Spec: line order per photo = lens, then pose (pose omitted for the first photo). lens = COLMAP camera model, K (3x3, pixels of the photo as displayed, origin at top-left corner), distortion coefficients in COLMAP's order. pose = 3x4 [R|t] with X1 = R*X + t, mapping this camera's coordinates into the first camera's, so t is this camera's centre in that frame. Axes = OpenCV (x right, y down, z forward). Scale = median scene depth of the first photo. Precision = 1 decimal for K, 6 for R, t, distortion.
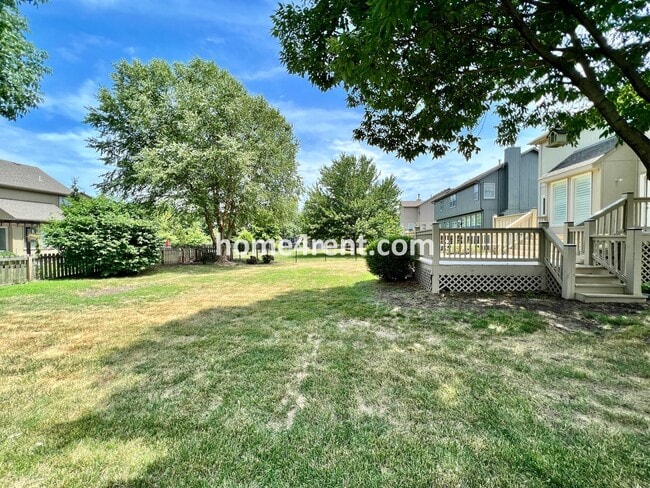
lens RADIAL K [[263.2, 0, 318.3], [0, 263.2, 243.6], [0, 0, 1]] dist [0.006335, 0.000445]
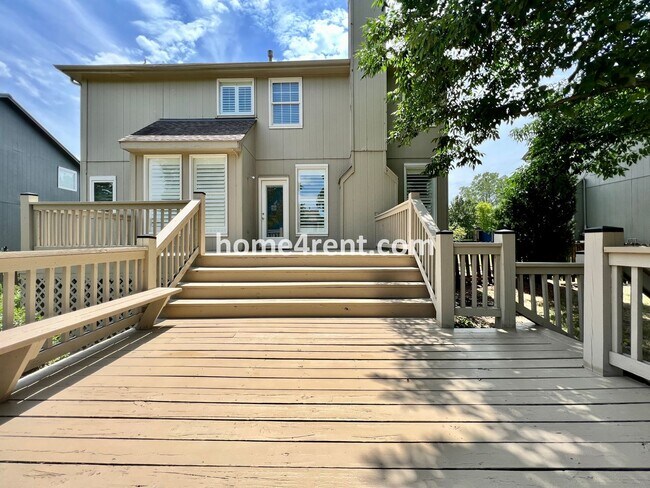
lens RADIAL K [[263.2, 0, 320.9], [0, 263.2, 240.0], [0, 0, 1]] dist [0.006335, 0.000445]
pose [[-0.114793, 0.020545, 0.993177, 0.169880], [0.028953, 0.999431, -0.017328, -0.020058], [-0.992967, 0.026767, -0.115323, 0.394673]]
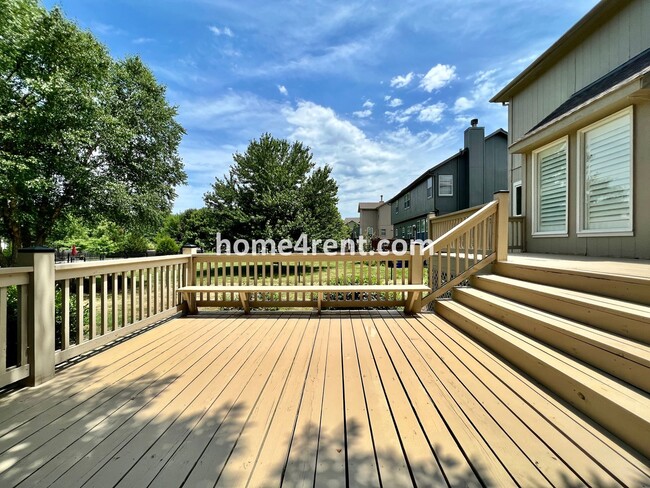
lens RADIAL K [[263.2, 0, 322.7], [0, 263.2, 238.5], [0, 0, 1]] dist [0.006335, 0.000445]
pose [[0.996389, 0.004535, 0.084790, 0.240997], [-0.001497, 0.999356, -0.035857, -0.023459], [-0.084898, 0.035601, 0.995753, 0.296514]]
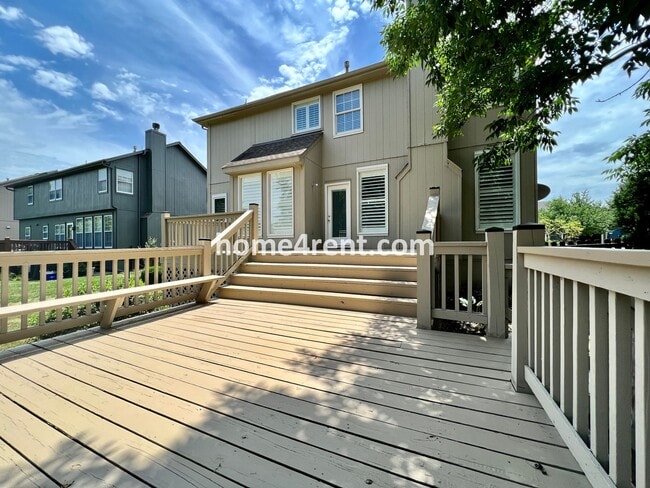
lens RADIAL K [[263.2, 0, 321.0], [0, 263.2, 240.4], [0, 0, 1]] dist [0.006335, 0.000445]
pose [[0.299102, 0.016049, 0.954086, 0.154440], [0.029645, 0.999220, -0.026102, -0.018157], [-0.953761, 0.036091, 0.298393, 0.326085]]
